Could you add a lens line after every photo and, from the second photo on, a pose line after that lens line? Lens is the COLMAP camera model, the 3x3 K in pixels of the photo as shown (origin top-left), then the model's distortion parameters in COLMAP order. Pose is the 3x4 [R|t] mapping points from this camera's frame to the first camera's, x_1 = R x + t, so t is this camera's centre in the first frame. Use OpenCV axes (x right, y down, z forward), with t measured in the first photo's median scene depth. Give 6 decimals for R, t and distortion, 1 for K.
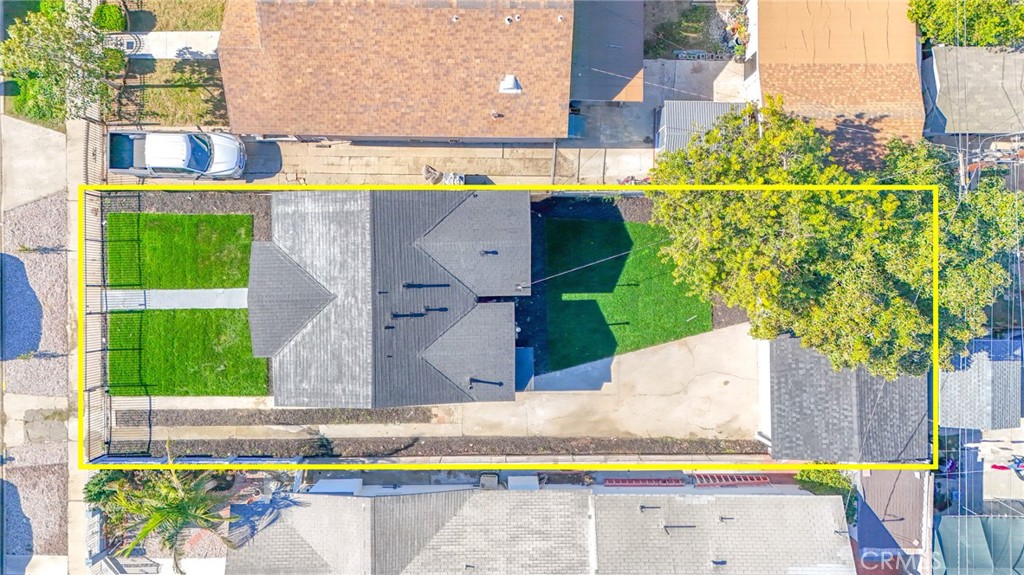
lens RADIAL K [[748.4, 0, 512.0], [0, 748.4, 287.5], [0, 0, 1]] dist [0.086224, -0.081934]
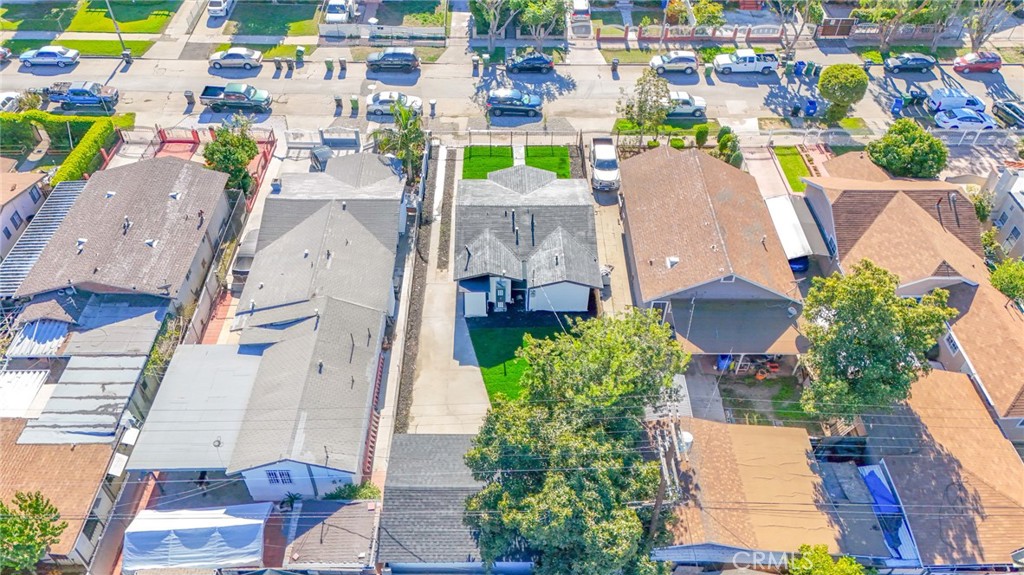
lens RADIAL K [[748.4, 0, 512.0], [0, 748.4, 287.5], [0, 0, 1]] dist [0.086224, -0.081934]
pose [[0.007725, 0.689163, -0.724565, 0.963002], [-0.999812, -0.007572, -0.017861, 0.060855], [-0.017796, 0.724566, 0.688975, 0.030653]]
